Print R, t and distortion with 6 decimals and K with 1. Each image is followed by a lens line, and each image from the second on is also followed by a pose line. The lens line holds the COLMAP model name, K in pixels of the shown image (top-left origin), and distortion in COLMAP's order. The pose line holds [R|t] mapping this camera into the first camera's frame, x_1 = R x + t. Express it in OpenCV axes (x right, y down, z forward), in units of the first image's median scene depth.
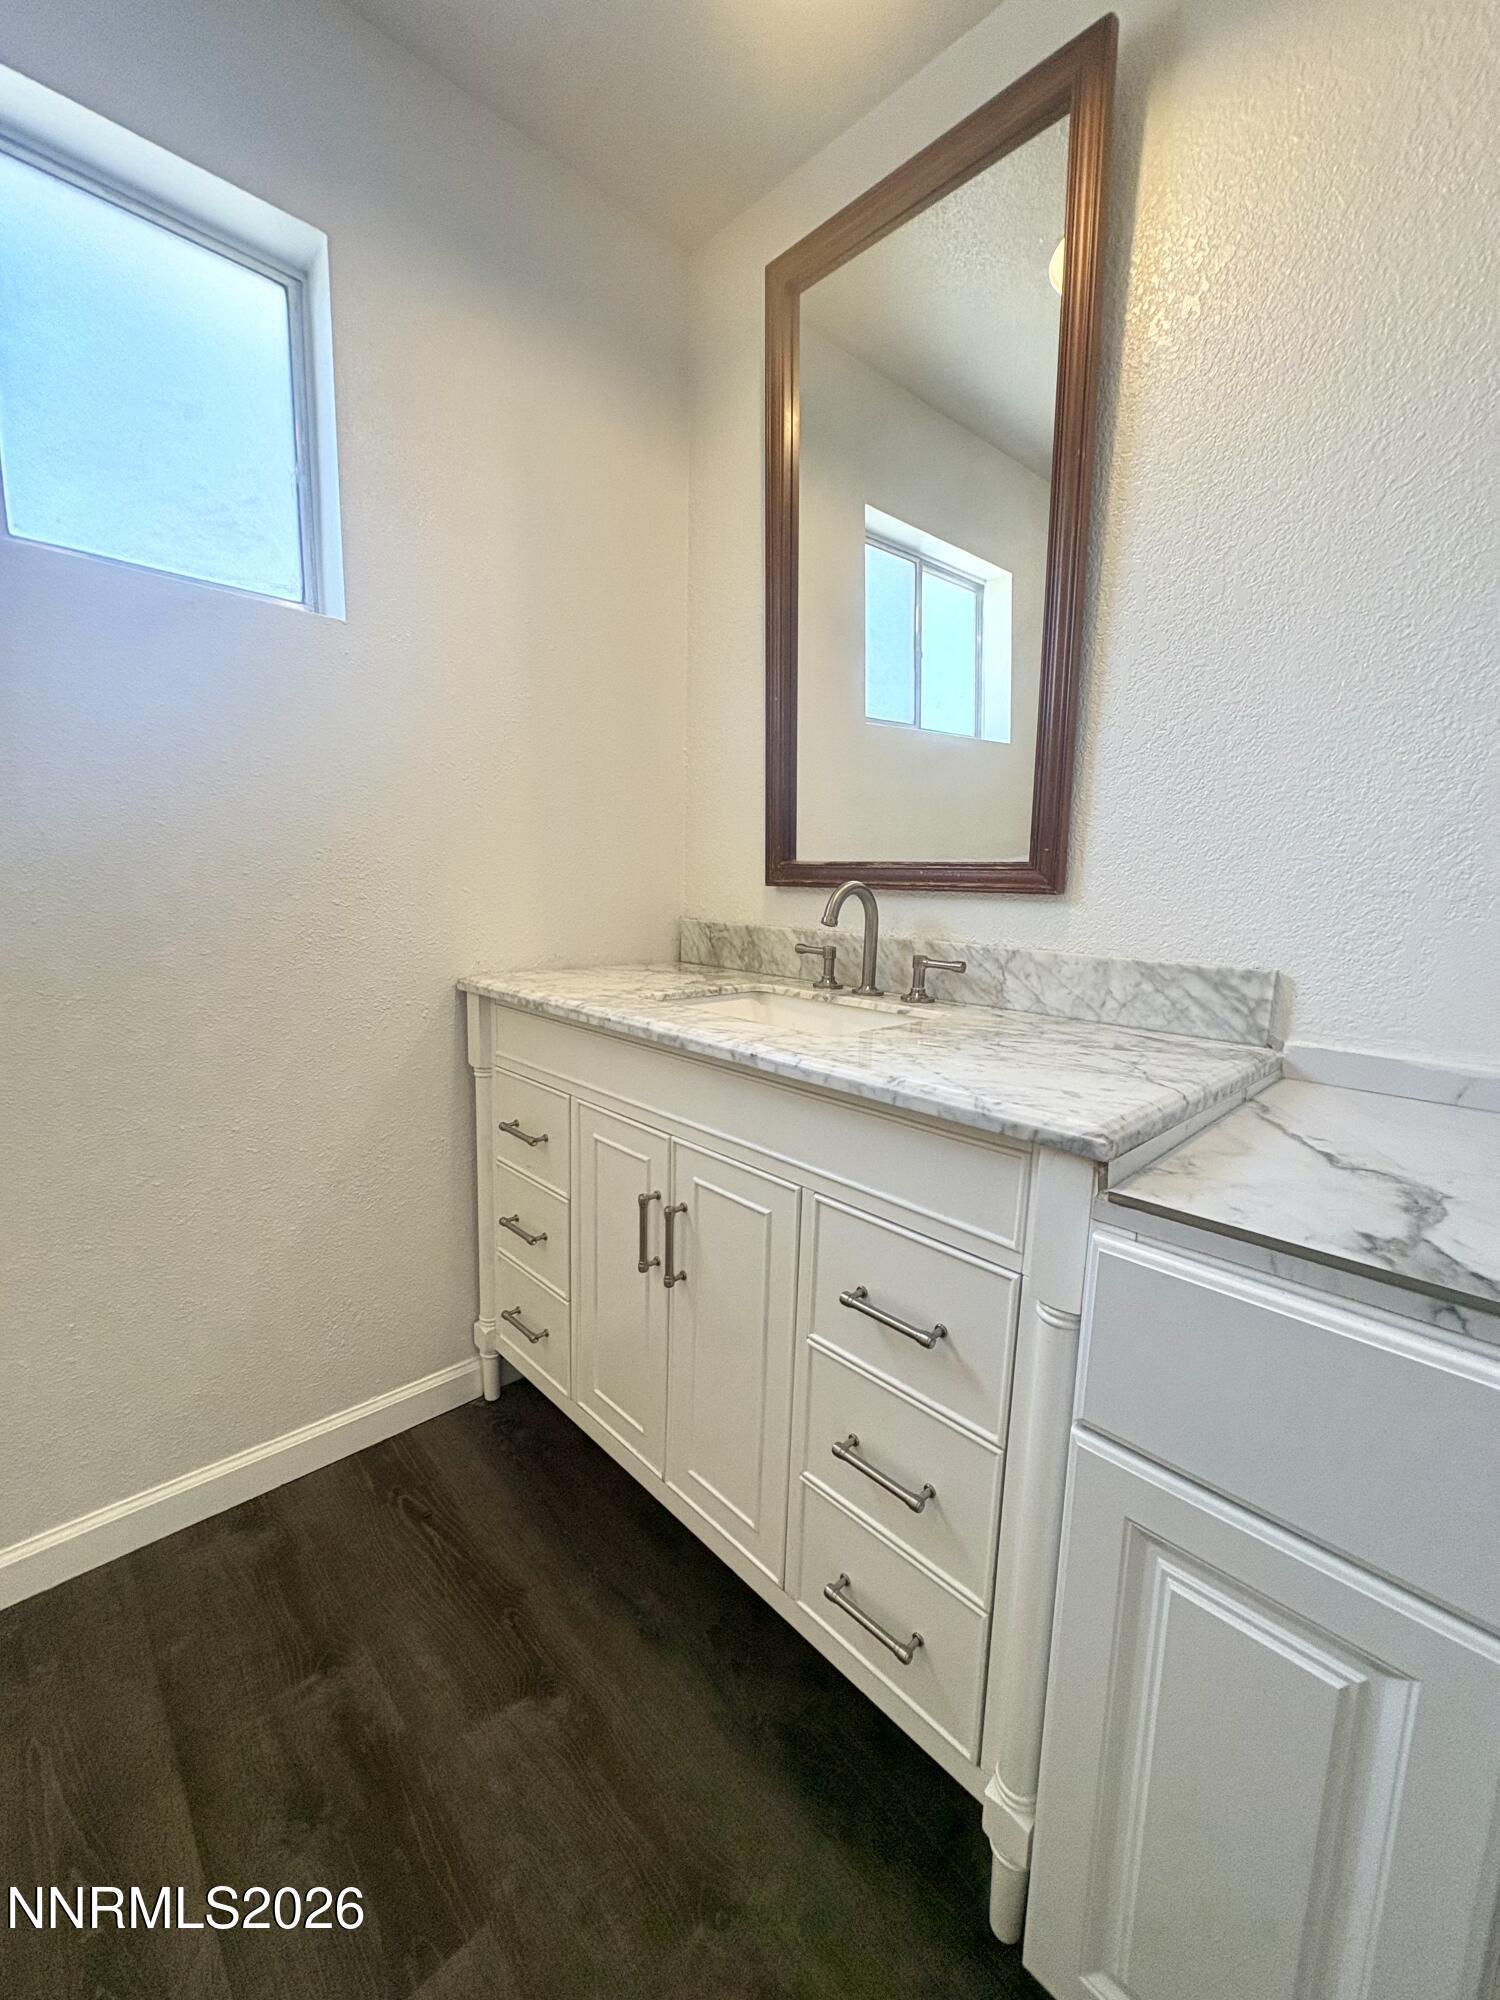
lens RADIAL K [[803.4, 0, 750.0], [0, 803.4, 1000.0], [0, 0, 1]] dist [0.000388, 0.000187]
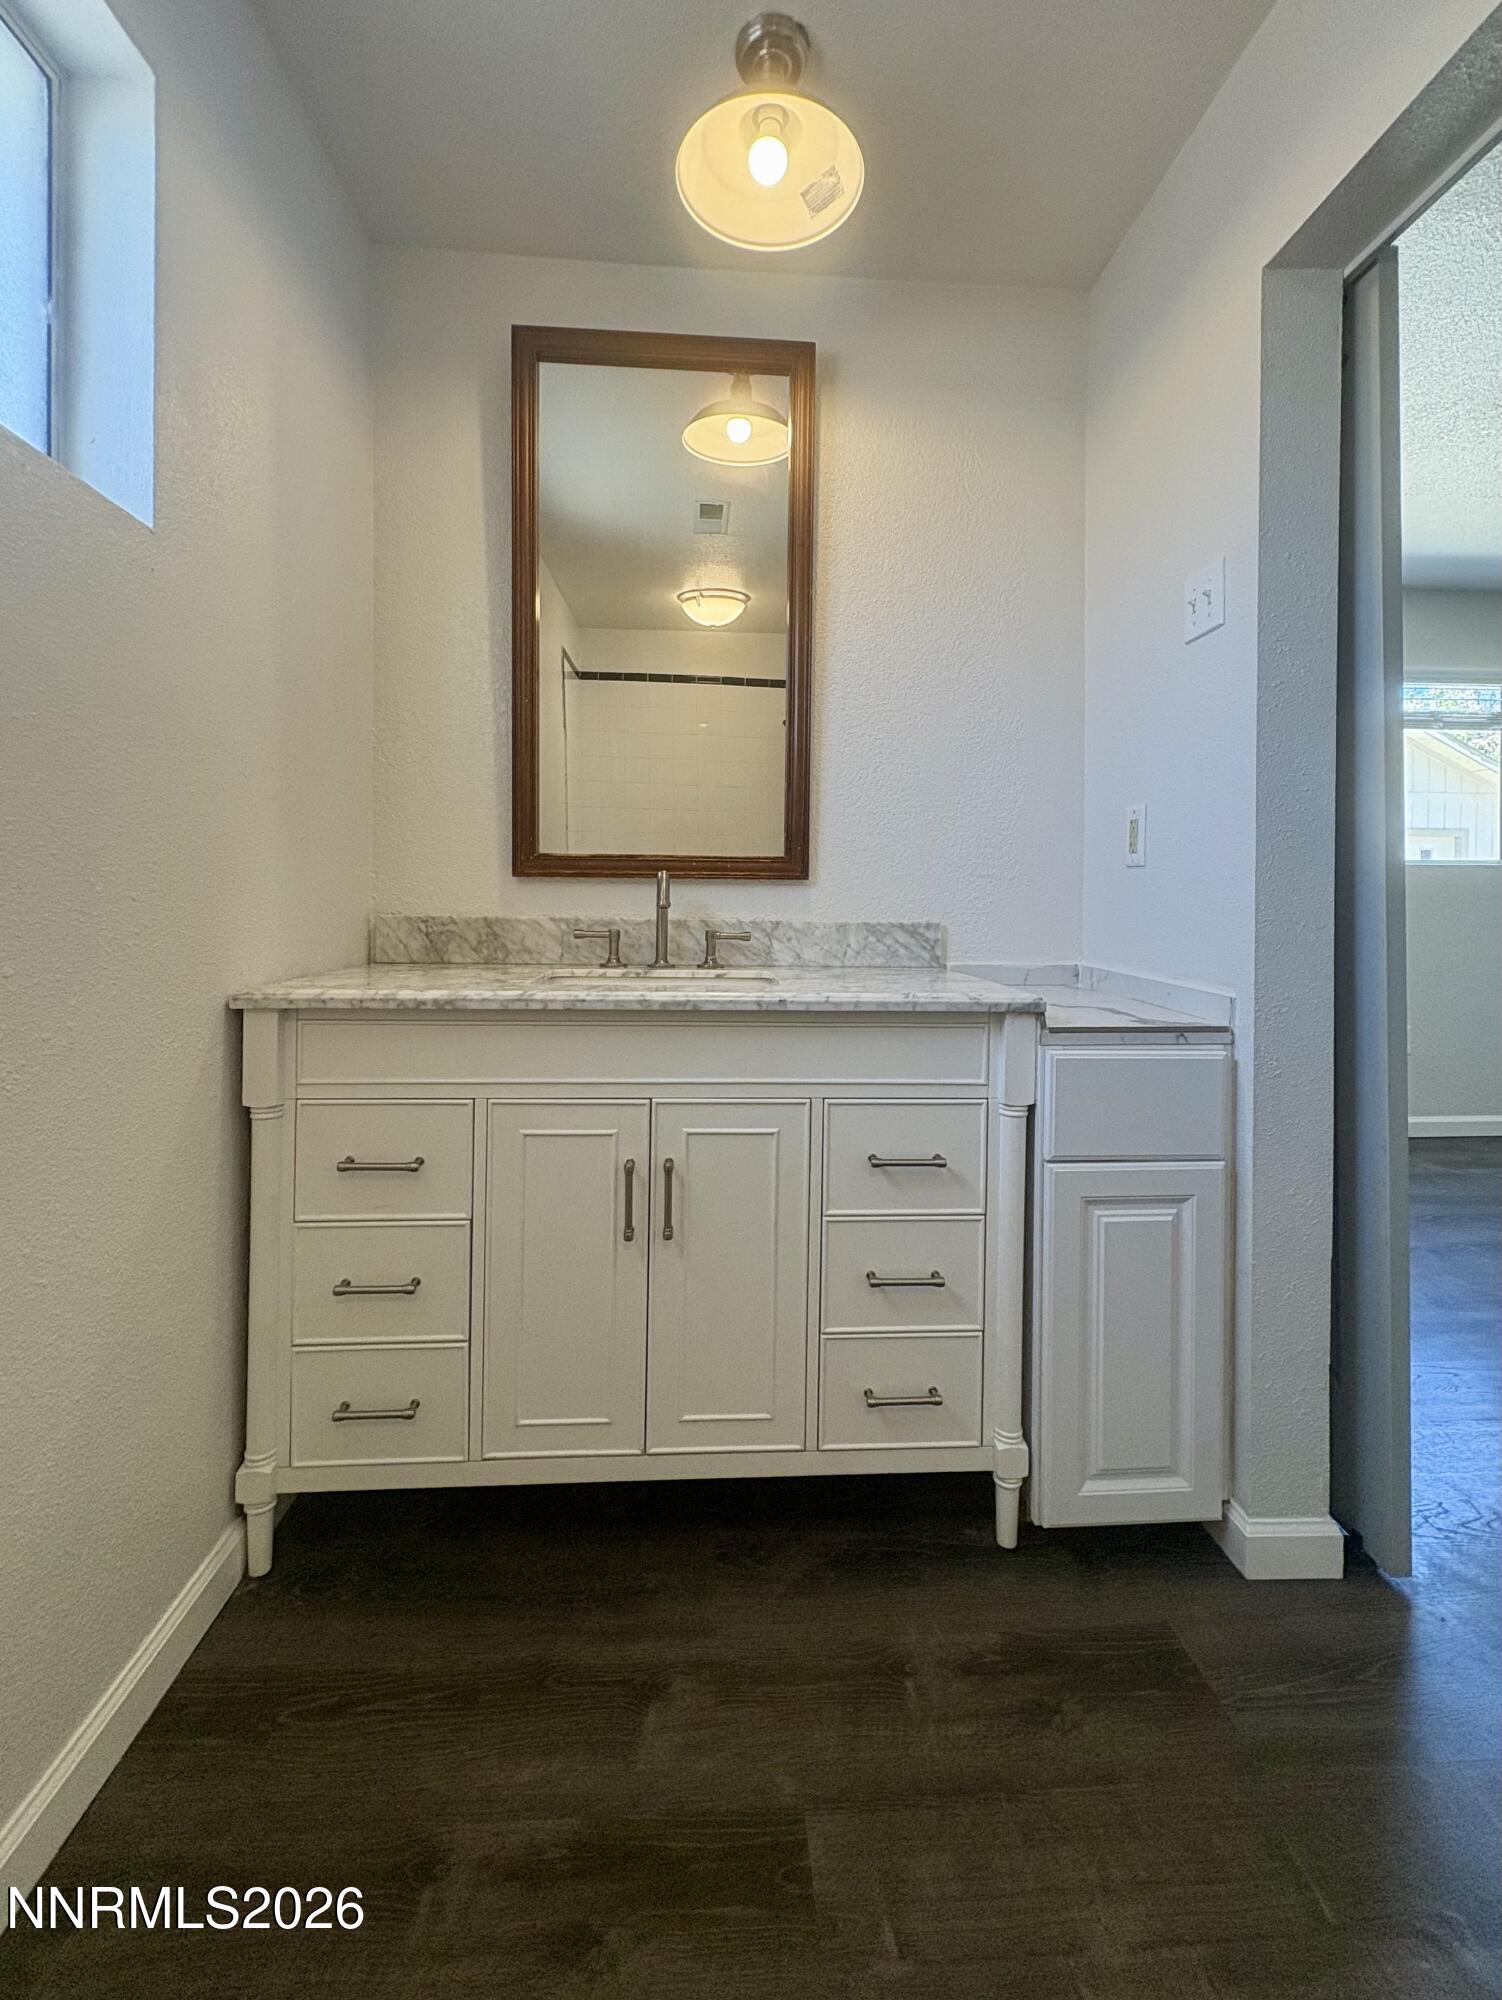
lens RADIAL K [[887.1, 0, 756.2], [0, 887.1, 896.3], [0, 0, 1]] dist [-0.000738, 0.000335]
pose [[0.637846, -0.017688, 0.769961, -0.877388], [0.118775, 0.990035, -0.075652, 0.004556], [-0.760950, 0.139706, 0.633591, 0.085446]]
